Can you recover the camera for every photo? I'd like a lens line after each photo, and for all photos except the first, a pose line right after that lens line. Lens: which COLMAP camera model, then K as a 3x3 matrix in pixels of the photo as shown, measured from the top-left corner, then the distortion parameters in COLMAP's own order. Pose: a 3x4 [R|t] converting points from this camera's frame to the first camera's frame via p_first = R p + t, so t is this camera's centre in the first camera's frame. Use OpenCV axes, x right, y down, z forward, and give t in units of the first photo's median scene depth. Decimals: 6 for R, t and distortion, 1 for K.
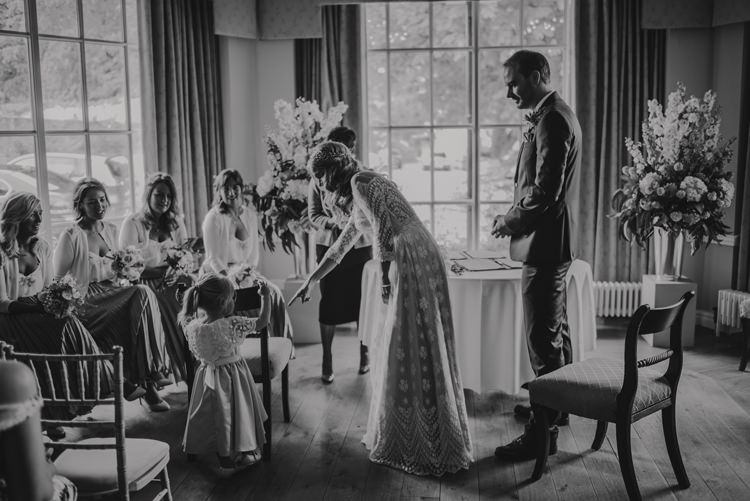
lens RADIAL K [[755.6, 0, 375.0], [0, 755.6, 250.5], [0, 0, 1]] dist [-0.083972, 0.092030]
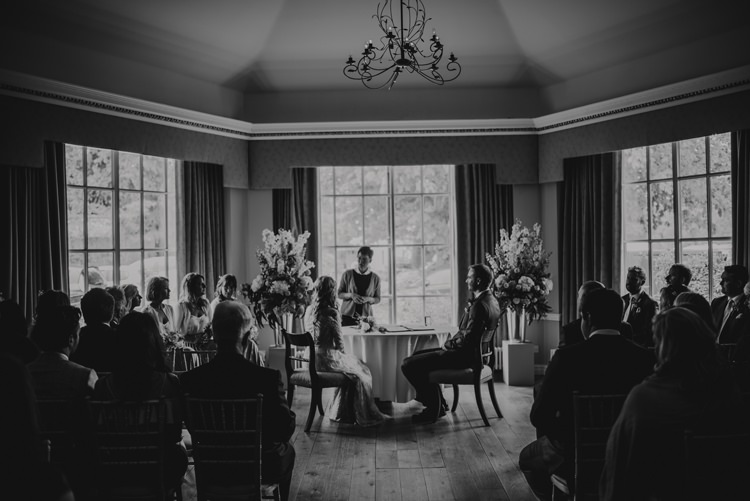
lens RADIAL K [[755.6, 0, 375.0], [0, 755.6, 250.5], [0, 0, 1]] dist [-0.083972, 0.092030]
pose [[0.995166, -0.001955, 0.098186, -0.057911], [0.016574, 0.988805, -0.148291, 0.077778], [-0.096796, 0.149202, 0.984058, -0.552508]]
